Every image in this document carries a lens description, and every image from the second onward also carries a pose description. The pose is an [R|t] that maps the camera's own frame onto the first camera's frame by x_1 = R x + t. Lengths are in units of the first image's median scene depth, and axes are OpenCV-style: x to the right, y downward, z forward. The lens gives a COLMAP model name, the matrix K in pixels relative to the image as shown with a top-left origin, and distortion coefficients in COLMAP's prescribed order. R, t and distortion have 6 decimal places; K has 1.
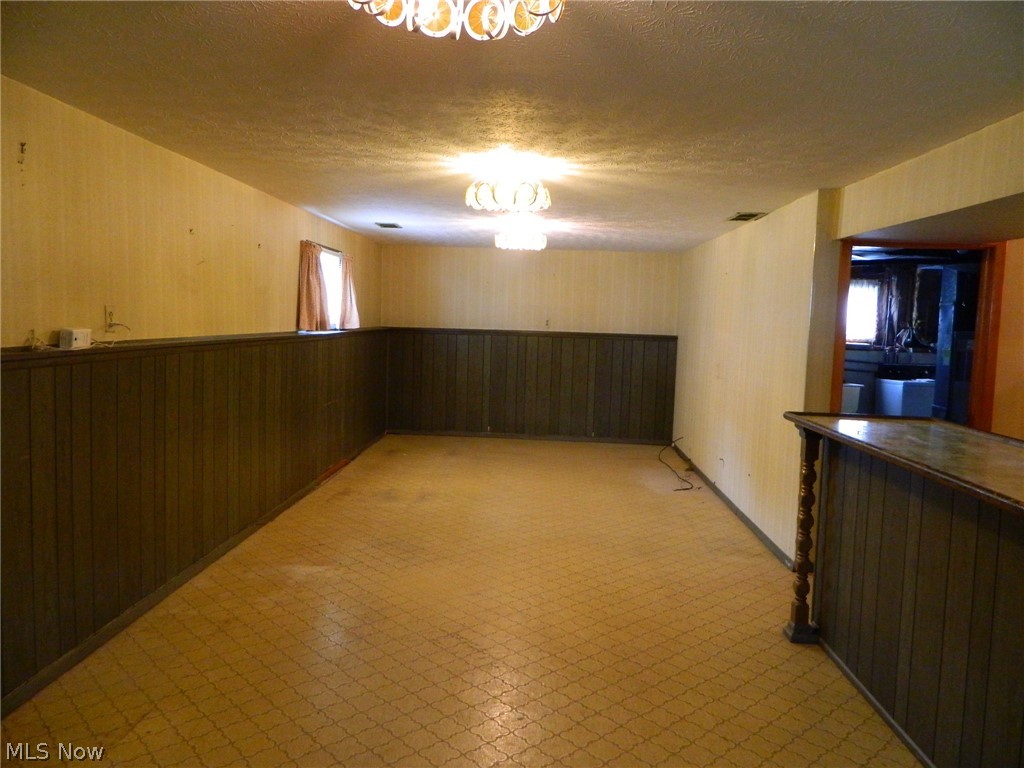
lens RADIAL K [[760.5, 0, 508.0], [0, 760.5, 377.0], [0, 0, 1]] dist [0.009877, -0.008973]
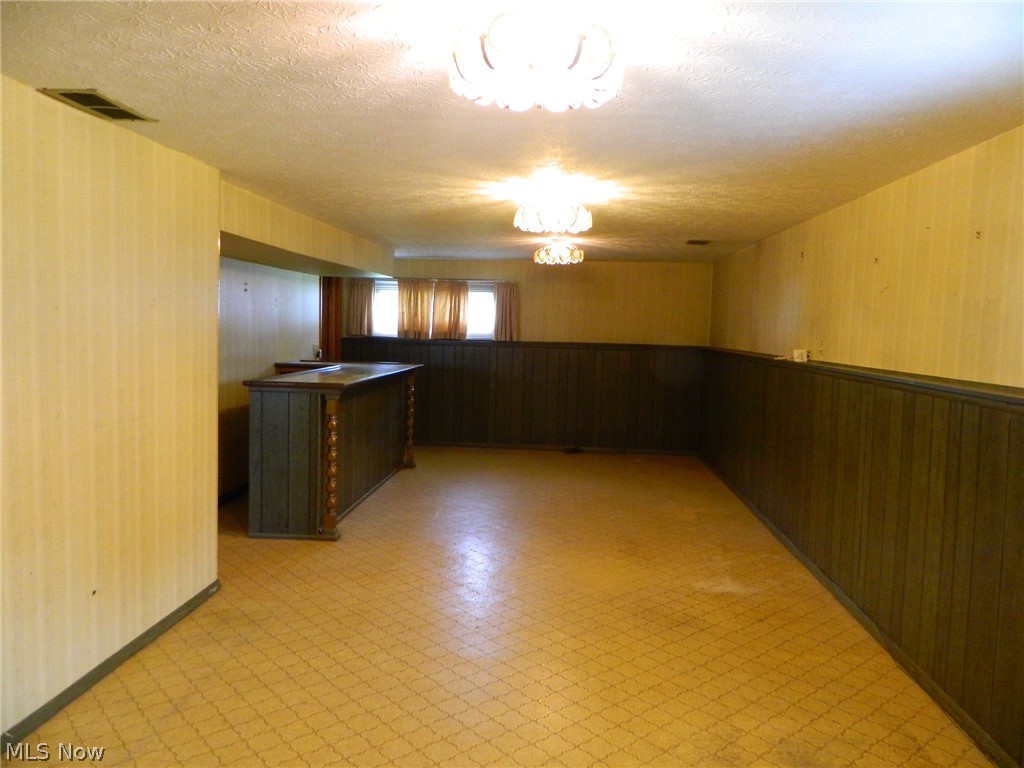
lens RADIAL K [[760.5, 0, 508.0], [0, 760.5, 377.0], [0, 0, 1]] dist [0.009877, -0.008973]
pose [[-0.997844, -0.058738, 0.029288, 0.017039], [-0.053778, 0.987492, 0.148211, -0.152153], [-0.037628, 0.146316, -0.988522, 1.889105]]
